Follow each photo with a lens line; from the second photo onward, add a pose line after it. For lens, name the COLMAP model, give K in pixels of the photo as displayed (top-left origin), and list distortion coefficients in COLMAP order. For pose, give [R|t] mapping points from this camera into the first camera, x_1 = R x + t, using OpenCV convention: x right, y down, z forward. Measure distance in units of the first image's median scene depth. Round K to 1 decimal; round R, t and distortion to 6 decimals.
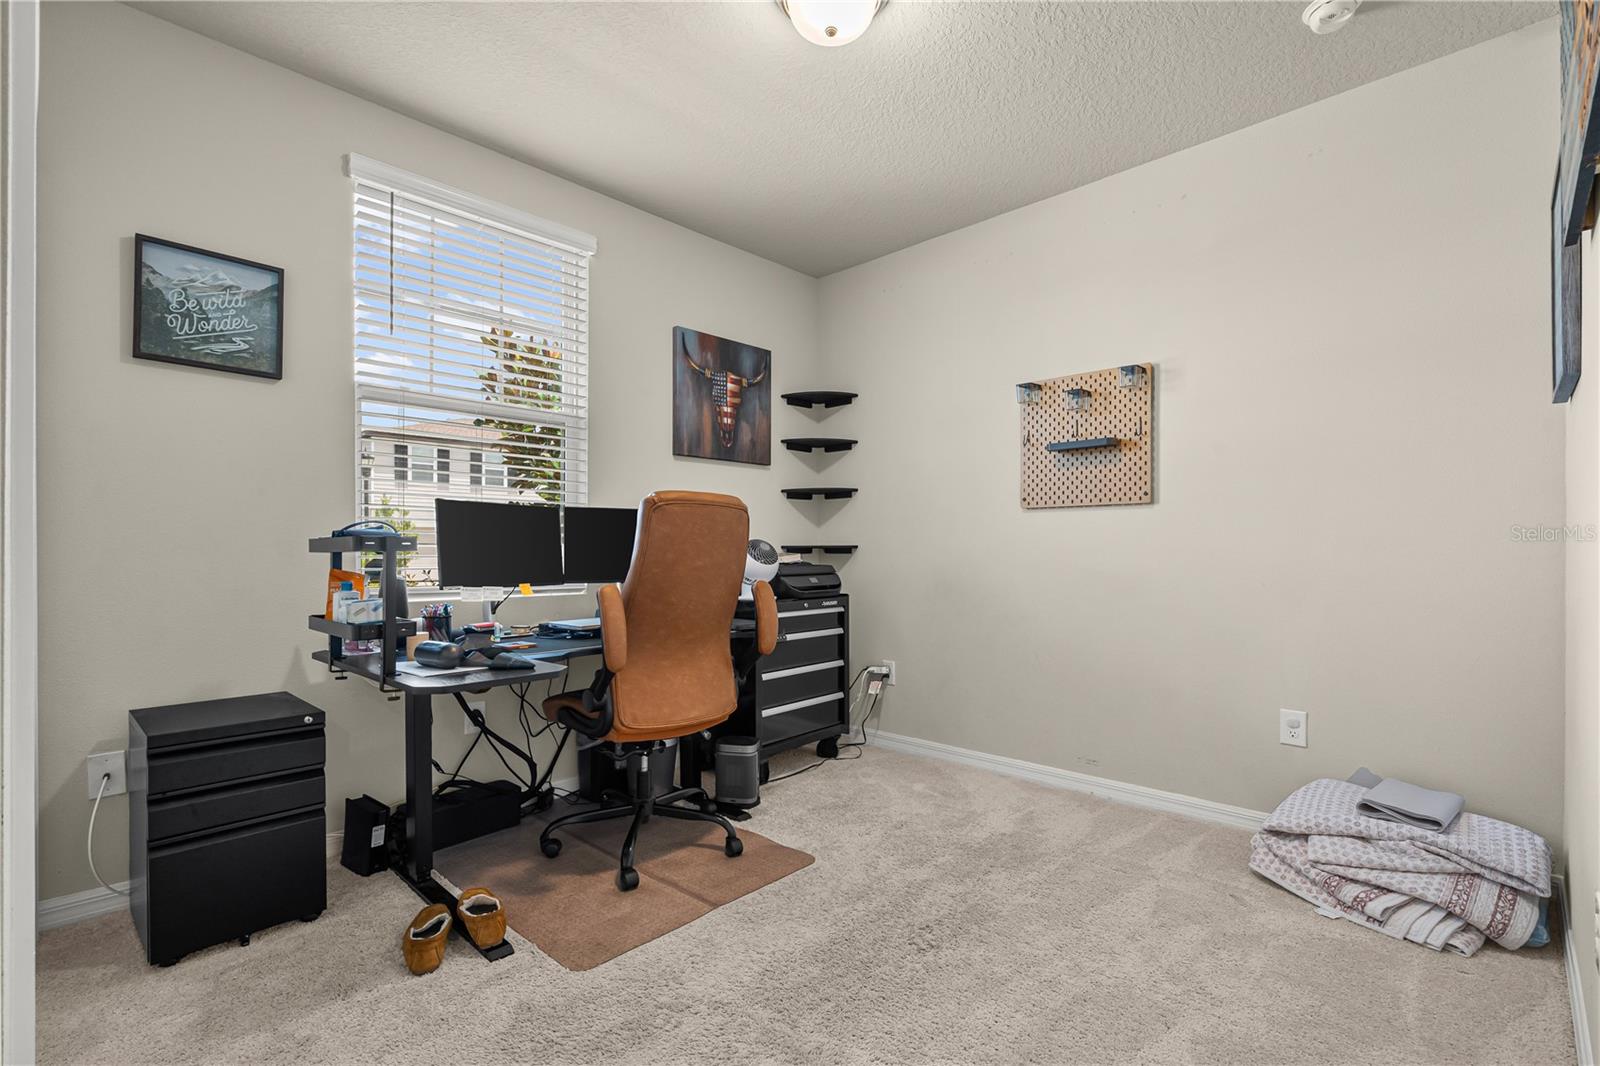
lens RADIAL K [[733.1, 0, 808.6], [0, 733.1, 541.5], [0, 0, 1]] dist [0.001982, 0.000456]
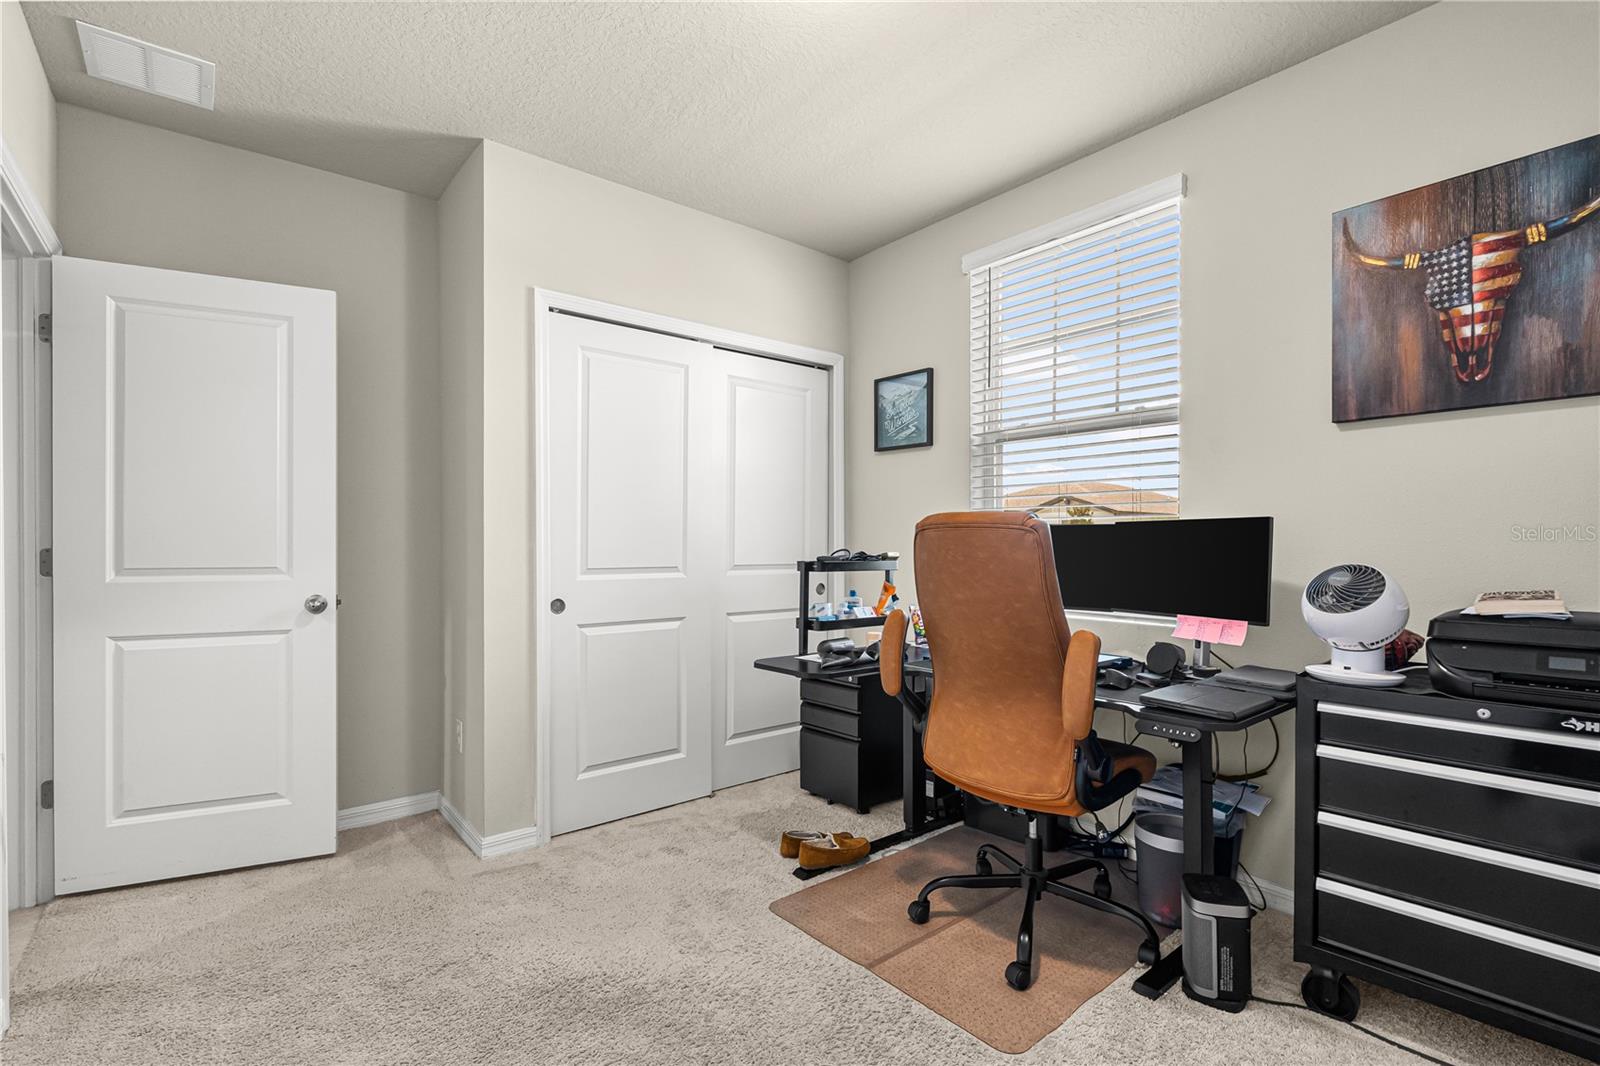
lens RADIAL K [[733.1, 0, 809.3], [0, 733.1, 540.7], [0, 0, 1]] dist [0.001982, 0.000456]
pose [[-0.124426, -0.007578, -0.992200, 0.491161], [0.008132, 0.999929, -0.008657, -0.017876], [0.992196, -0.009145, -0.124355, 0.645631]]
